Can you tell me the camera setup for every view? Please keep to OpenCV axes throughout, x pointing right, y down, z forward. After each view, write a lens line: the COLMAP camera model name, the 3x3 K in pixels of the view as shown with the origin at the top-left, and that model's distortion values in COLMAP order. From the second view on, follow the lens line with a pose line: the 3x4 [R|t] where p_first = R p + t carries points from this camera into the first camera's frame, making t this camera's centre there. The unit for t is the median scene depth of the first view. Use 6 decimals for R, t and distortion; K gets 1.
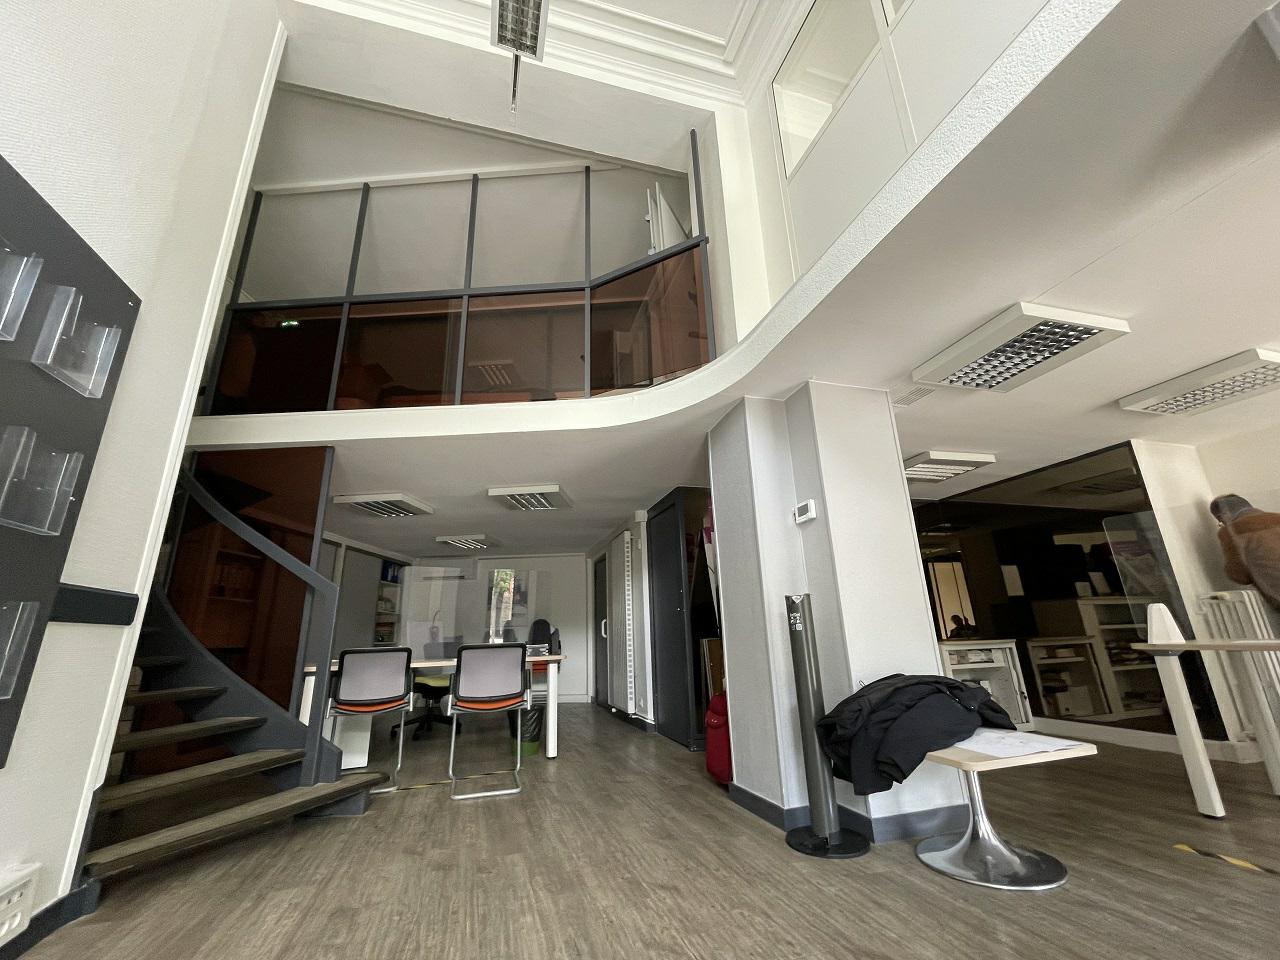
lens RADIAL K [[515.1, 0, 637.7], [0, 515.1, 481.2], [0, 0, 1]] dist [-0.004722, -0.000090]
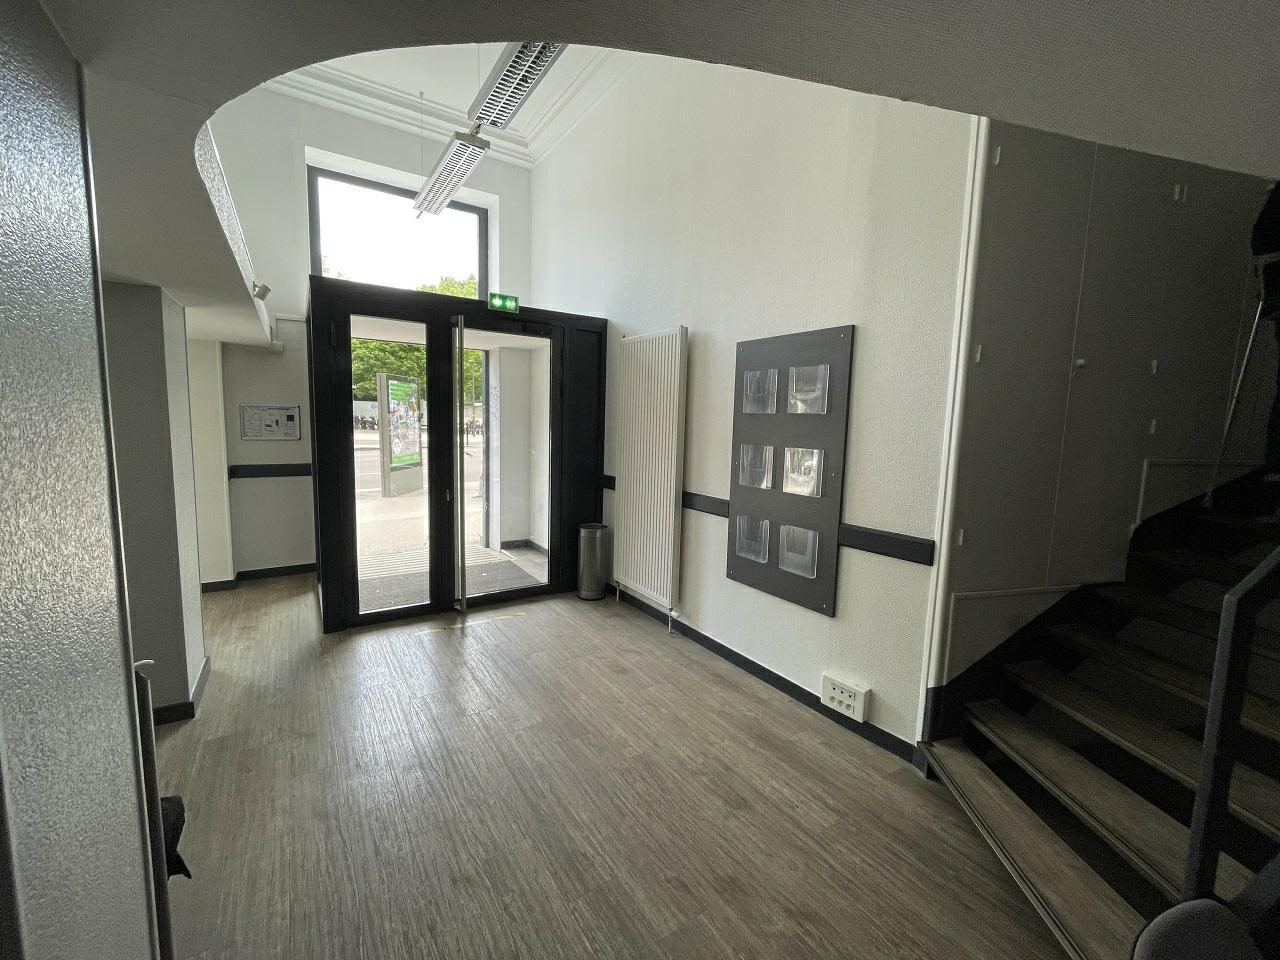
lens RADIAL K [[515.1, 0, 640.6], [0, 515.1, 472.5], [0, 0, 1]] dist [-0.004722, -0.000090]
pose [[-0.955842, 0.034047, -0.291901, -0.005800], [0.086692, 0.981733, -0.169368, 0.222351], [0.280802, -0.187195, -0.941333, 2.078717]]
